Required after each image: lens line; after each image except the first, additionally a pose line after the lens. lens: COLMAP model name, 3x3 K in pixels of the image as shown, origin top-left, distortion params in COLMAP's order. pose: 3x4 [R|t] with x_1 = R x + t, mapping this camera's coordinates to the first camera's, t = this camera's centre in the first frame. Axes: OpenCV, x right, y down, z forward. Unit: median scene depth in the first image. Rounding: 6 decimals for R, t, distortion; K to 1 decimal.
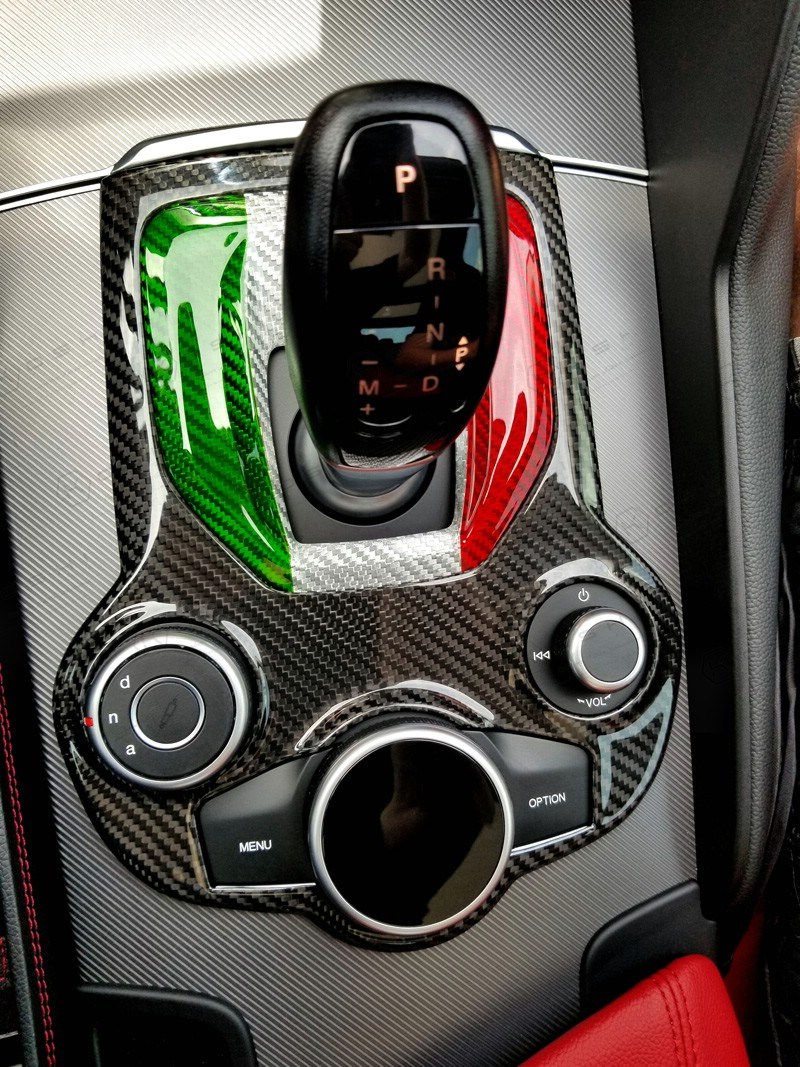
lens RADIAL K [[817.6, 0, 490.5], [0, 817.6, 534.3], [0, 0, 1]] dist [-0.039626, 0.000196]
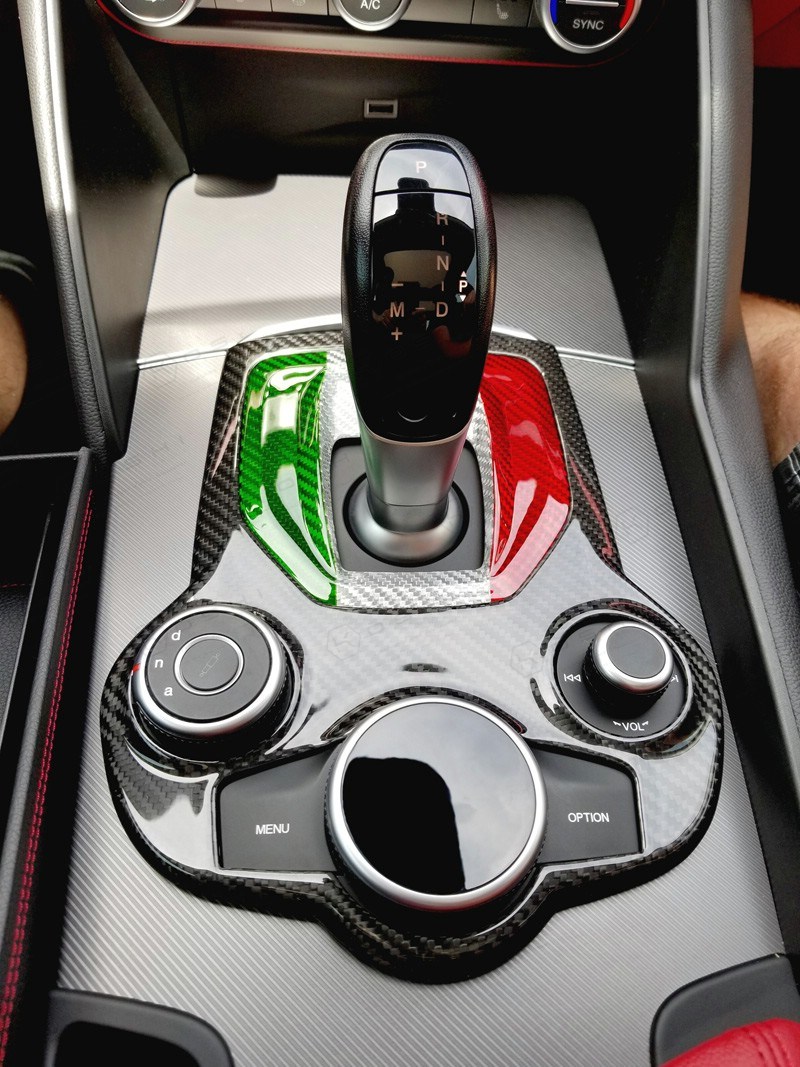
lens RADIAL K [[817.6, 0, 490.5], [0, 817.6, 534.3], [0, 0, 1]] dist [-0.039626, 0.000196]
pose [[0.993840, -0.074051, -0.082451, 0.062768], [0.015725, 0.830692, -0.556510, 0.605768], [0.109702, 0.551785, 0.826740, 0.056912]]
